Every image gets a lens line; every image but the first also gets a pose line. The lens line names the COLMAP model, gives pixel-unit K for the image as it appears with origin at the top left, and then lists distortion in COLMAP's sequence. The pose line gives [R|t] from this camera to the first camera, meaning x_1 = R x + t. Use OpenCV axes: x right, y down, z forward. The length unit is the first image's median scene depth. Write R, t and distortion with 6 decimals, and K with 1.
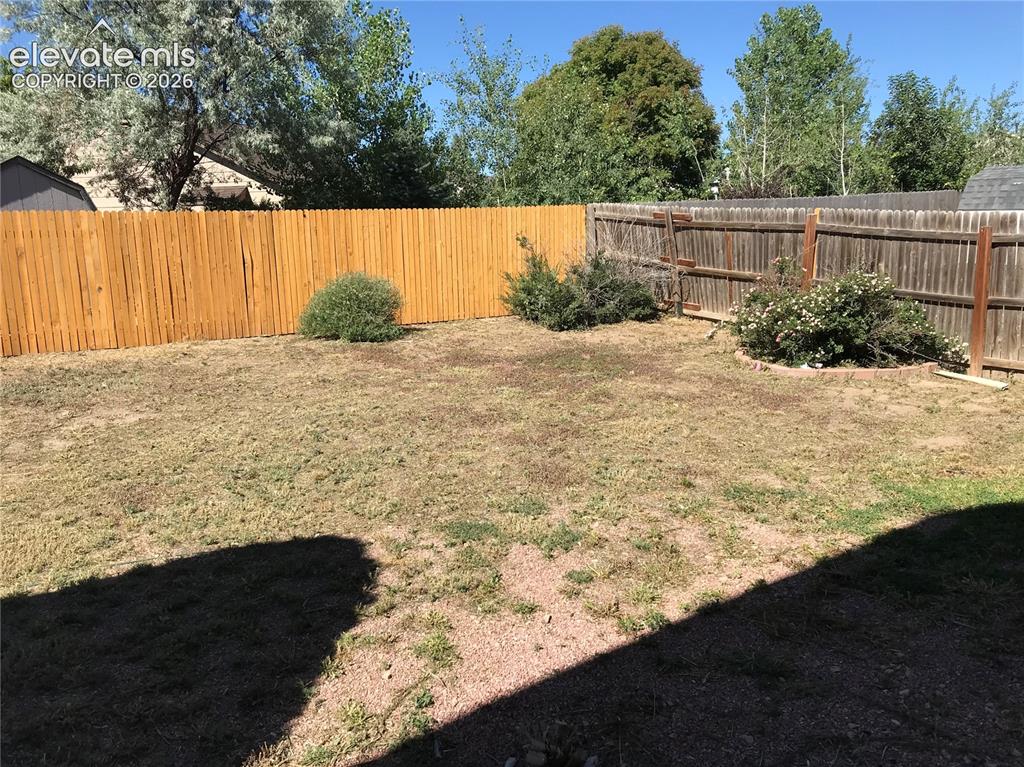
lens RADIAL K [[837.8, 0, 512.2], [0, 837.8, 382.4], [0, 0, 1]] dist [0.012297, 0.004936]
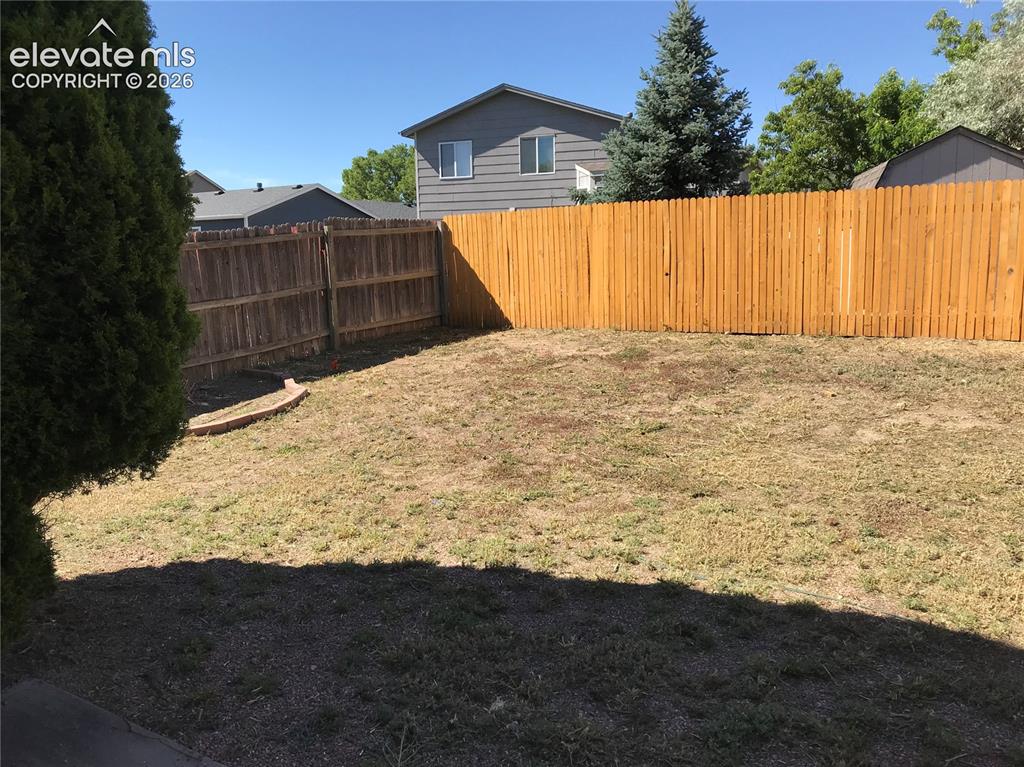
lens RADIAL K [[837.8, 0, 512.4], [0, 837.8, 390.6], [0, 0, 1]] dist [0.012297, 0.004936]
pose [[0.471730, 0.158892, -0.867308, 0.065557], [-0.136165, 0.984958, 0.106385, -0.021091], [0.871166, 0.067912, 0.486270, 0.243151]]
